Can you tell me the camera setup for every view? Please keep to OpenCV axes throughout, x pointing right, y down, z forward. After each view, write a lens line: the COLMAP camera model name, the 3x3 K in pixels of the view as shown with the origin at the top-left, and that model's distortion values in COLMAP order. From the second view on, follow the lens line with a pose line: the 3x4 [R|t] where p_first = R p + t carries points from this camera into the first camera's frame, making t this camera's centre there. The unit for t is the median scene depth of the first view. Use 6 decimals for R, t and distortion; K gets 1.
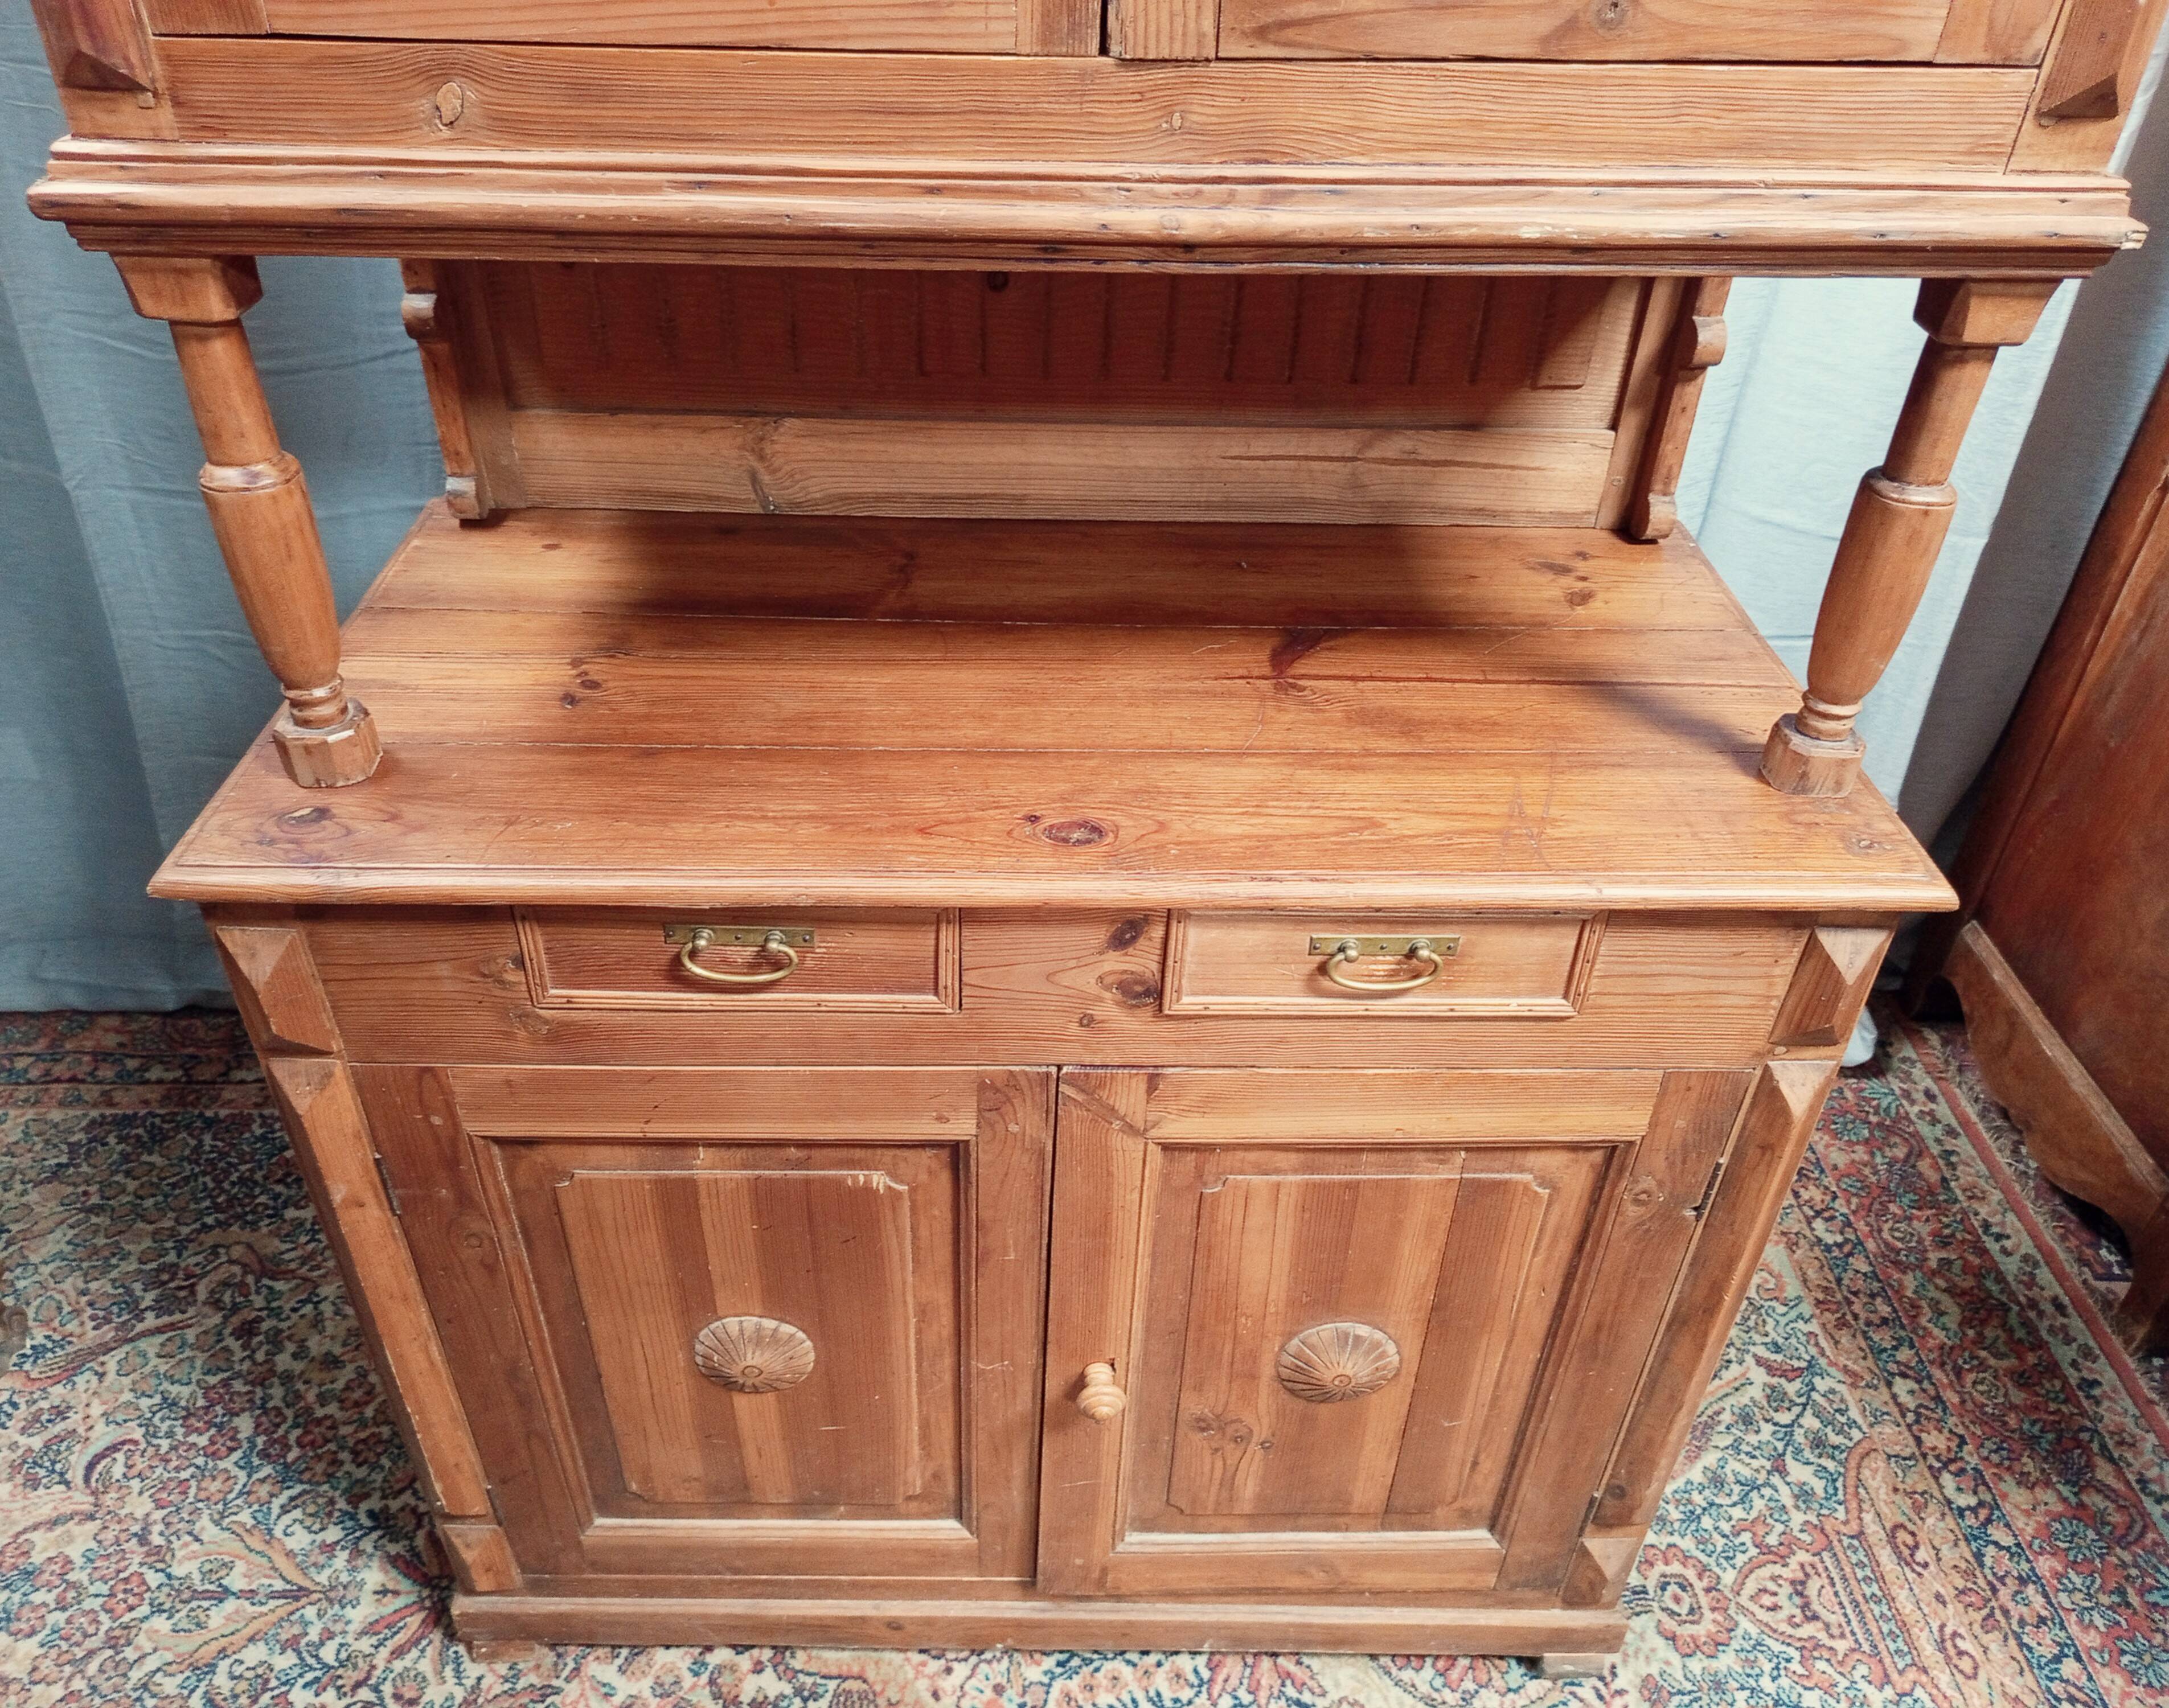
lens RADIAL K [[1579.8, 0, 1059.2], [0, 1579.8, 883.6], [0, 0, 1]] dist [0.002097, -0.007936]
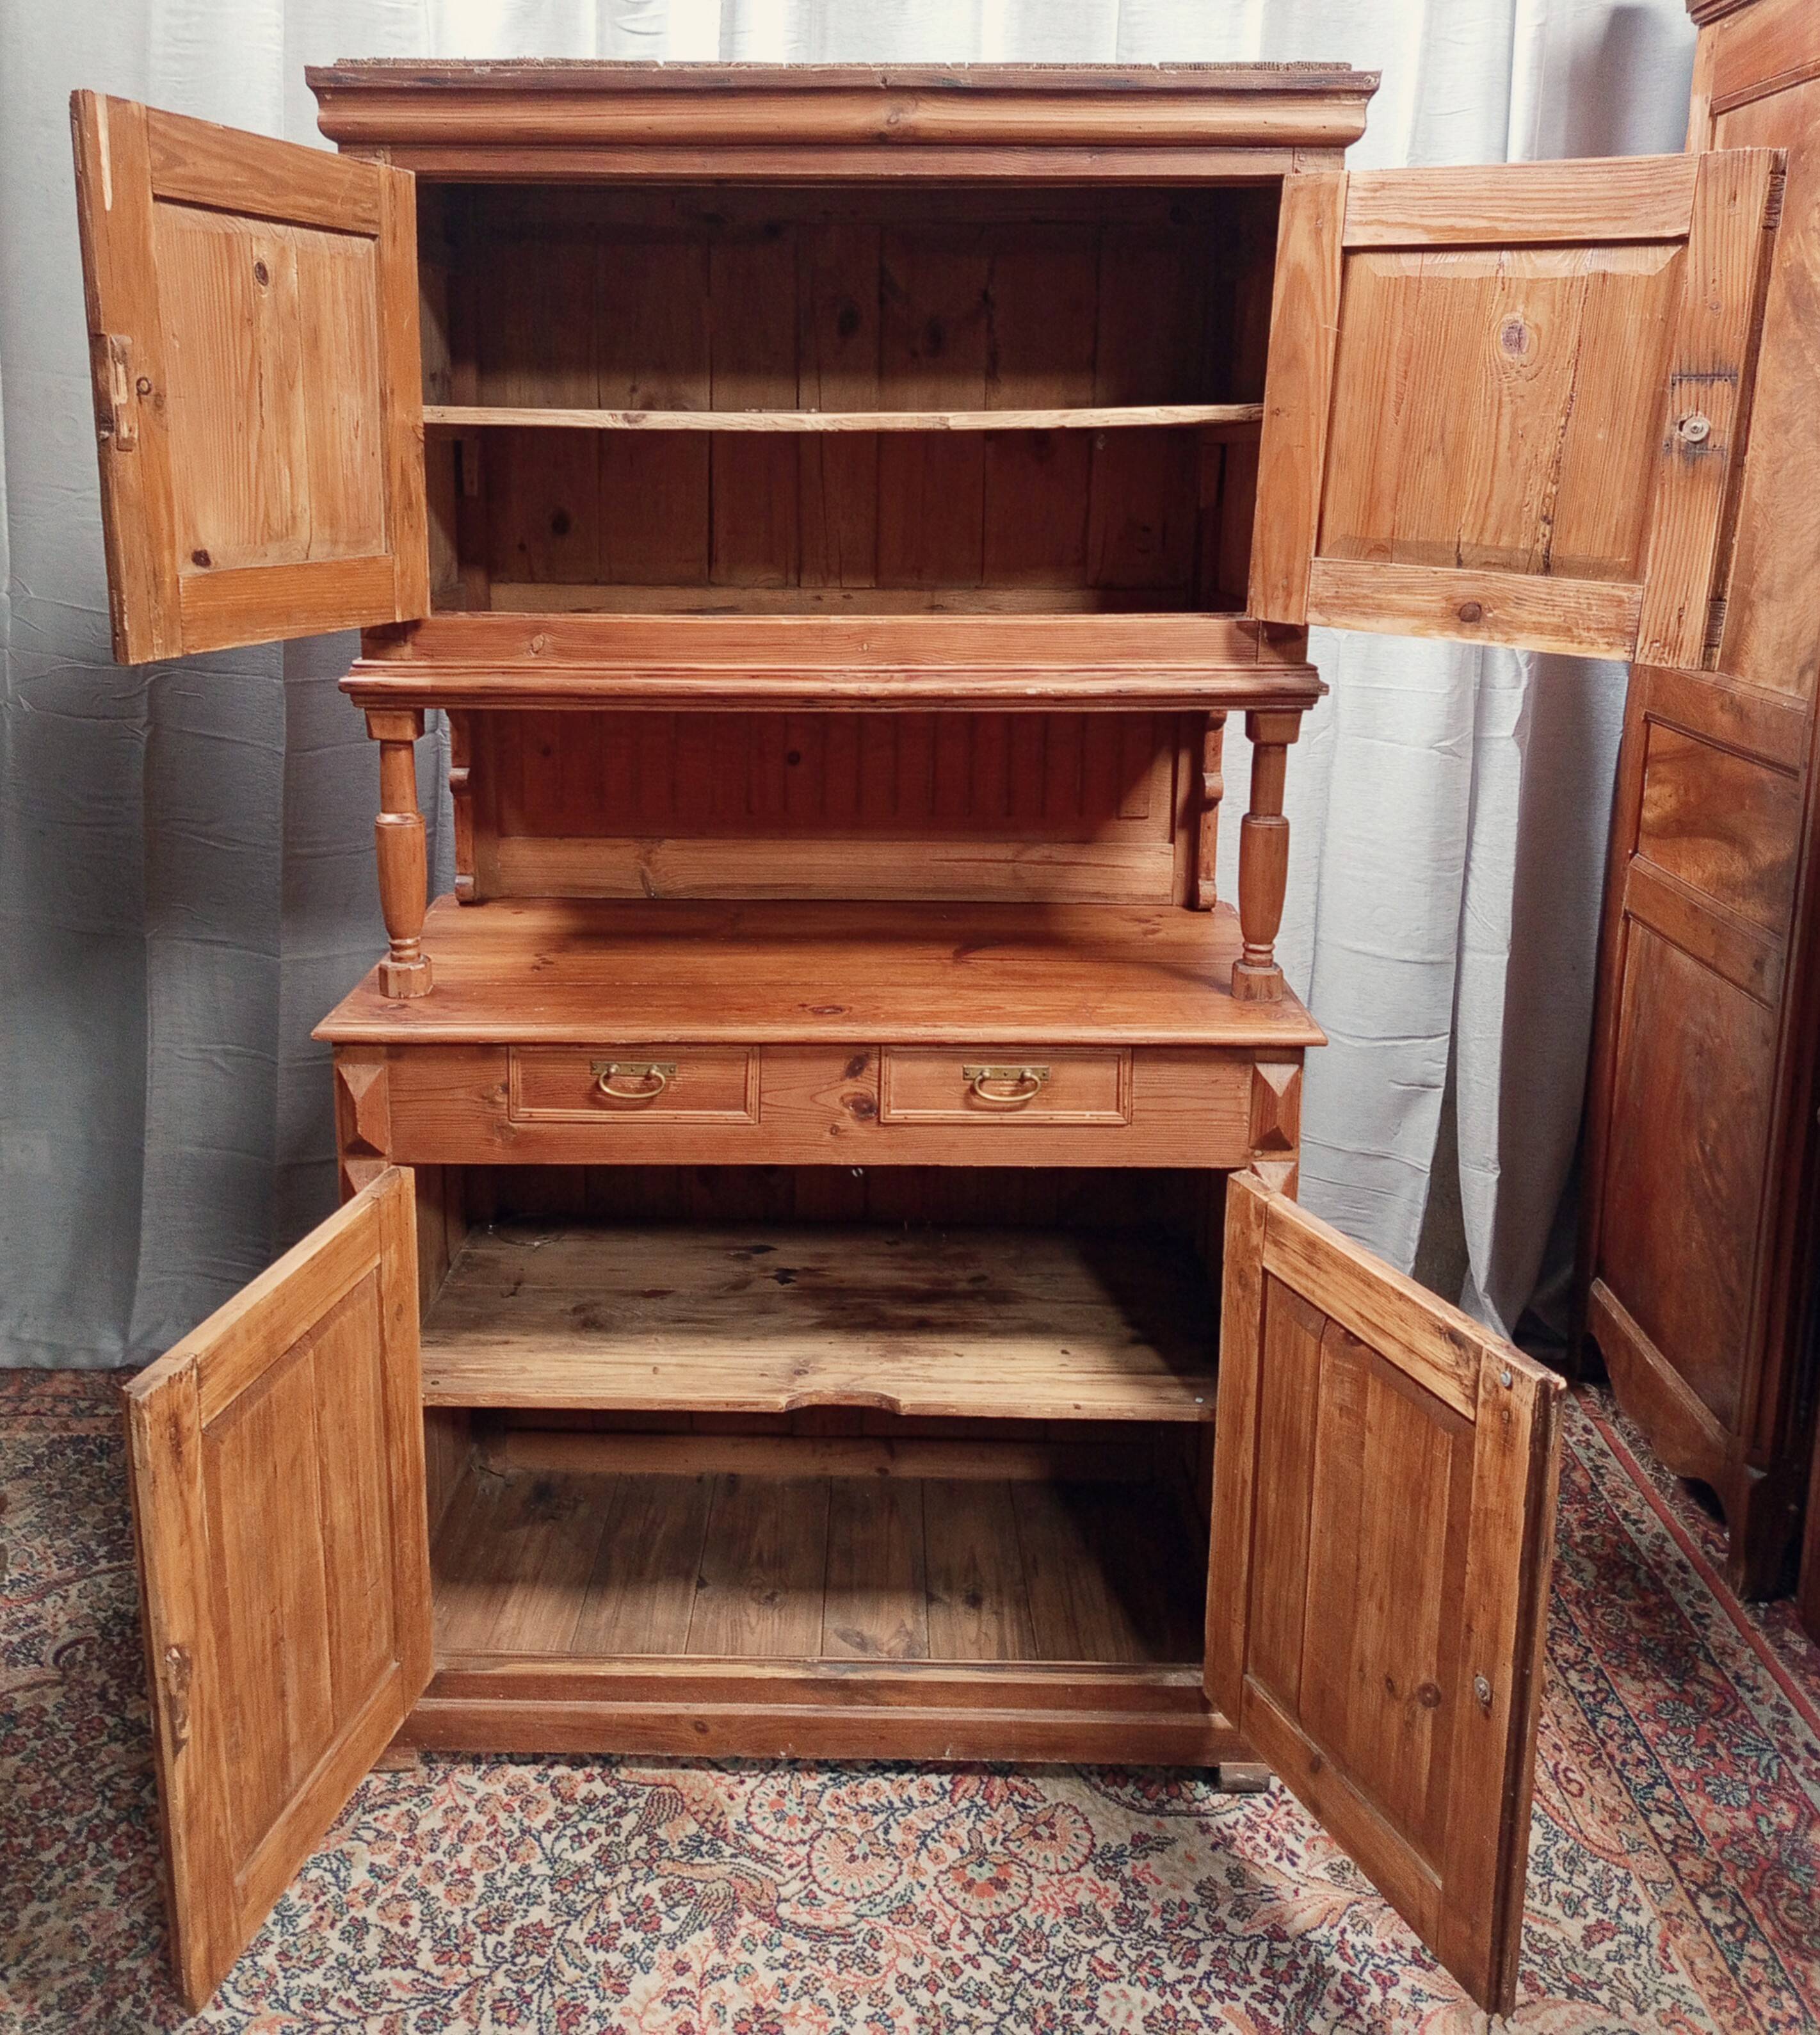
lens RADIAL K [[1737.8, 0, 844.0], [0, 1737.8, 801.3], [0, 0, 1]] dist [0.009169, -0.014775]
pose [[0.999519, -0.011207, -0.028907, 0.058788], [-0.002157, 0.904993, -0.425421, 0.383499], [0.030929, 0.425279, 0.904534, -0.566170]]
